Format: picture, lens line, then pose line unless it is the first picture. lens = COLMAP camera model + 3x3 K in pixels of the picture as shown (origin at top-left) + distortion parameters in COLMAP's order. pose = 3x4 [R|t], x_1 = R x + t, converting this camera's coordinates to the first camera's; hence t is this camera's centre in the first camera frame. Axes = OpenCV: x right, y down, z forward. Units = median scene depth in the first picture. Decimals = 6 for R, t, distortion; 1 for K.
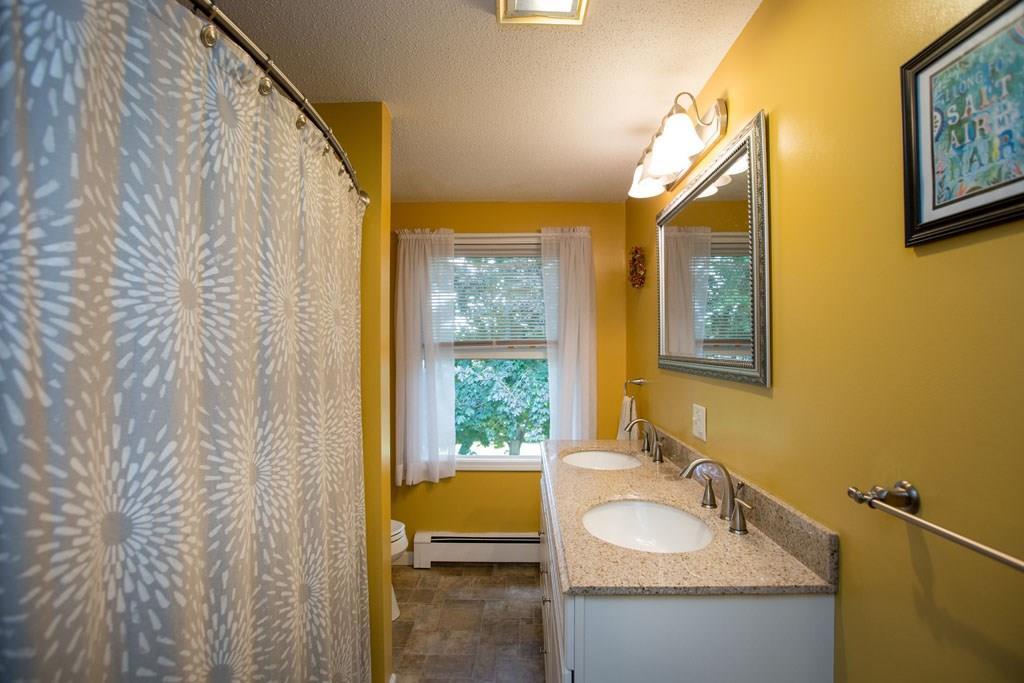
lens RADIAL K [[476.9, 0, 517.9], [0, 476.9, 336.5], [0, 0, 1]] dist [-0.030689, 0.000221]
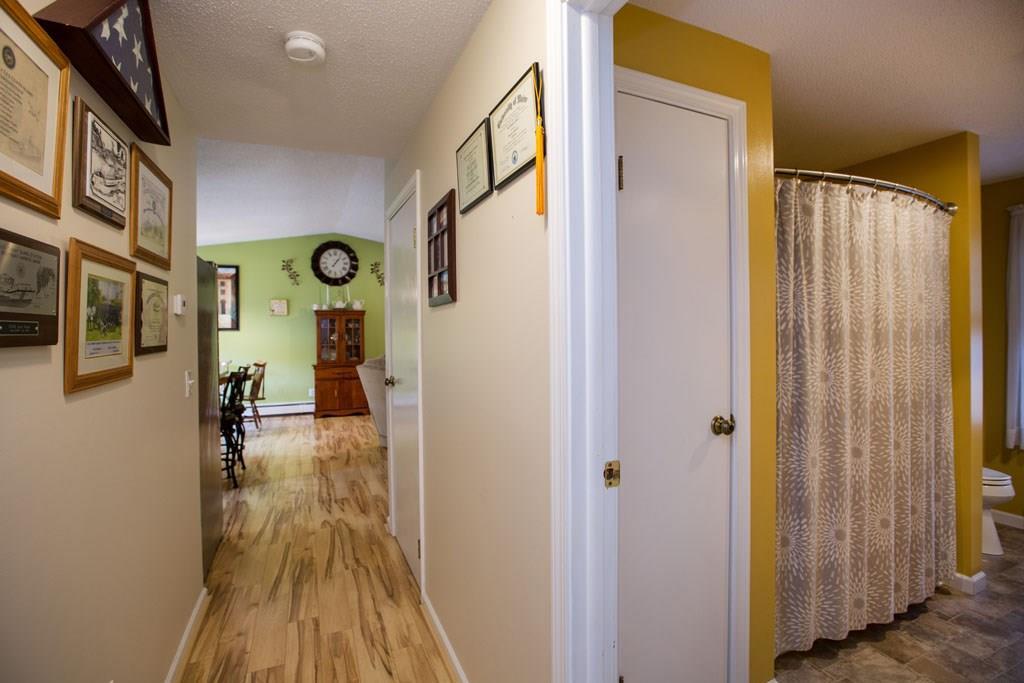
lens RADIAL K [[476.9, 0, 517.9], [0, 476.9, 336.5], [0, 0, 1]] dist [-0.030689, 0.000221]
pose [[0.436140, 0.006286, -0.899857, 0.755220], [0.022432, 0.999589, 0.017855, 0.047472], [0.899599, -0.027973, 0.435819, -1.581820]]
